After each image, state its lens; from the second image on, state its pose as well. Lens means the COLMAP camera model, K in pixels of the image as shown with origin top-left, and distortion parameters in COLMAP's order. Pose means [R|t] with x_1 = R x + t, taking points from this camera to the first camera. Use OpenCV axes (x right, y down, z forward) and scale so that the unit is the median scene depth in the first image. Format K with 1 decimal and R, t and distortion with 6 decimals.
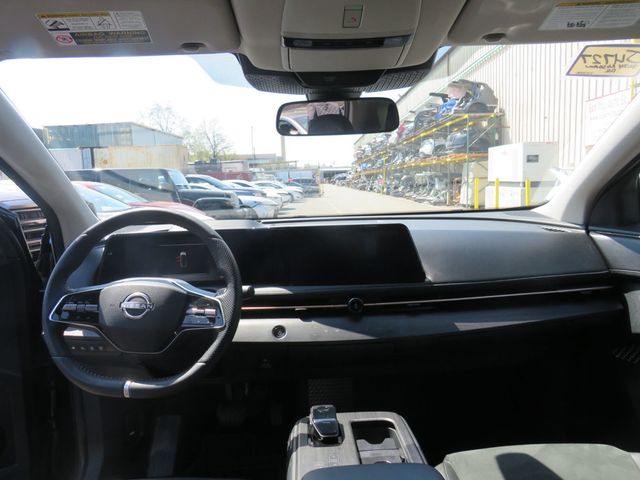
lens RADIAL K [[460.7, 0, 328.6], [0, 460.7, 258.4], [0, 0, 1]] dist [-0.027652, 0.011039]
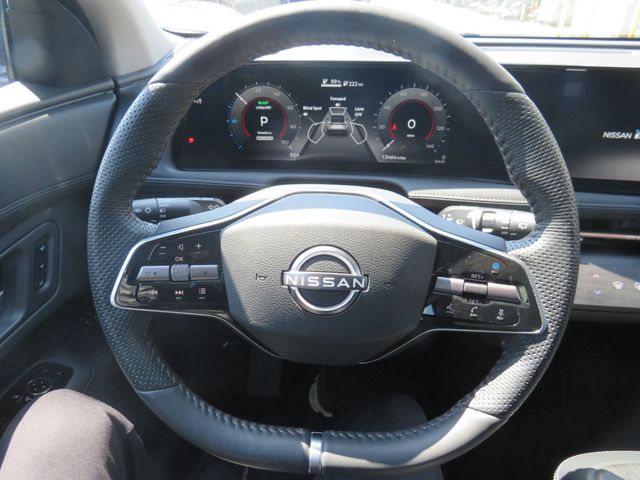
lens RADIAL K [[394.3, 0, 318.5], [0, 394.3, 242.3], [0, 0, 1]] dist [-0.045414, -0.003511]
pose [[0.998912, 0.030591, -0.035196, -0.405811], [-0.014115, 0.917696, 0.397033, -0.056933], [0.044445, -0.396105, 0.917129, 0.693928]]
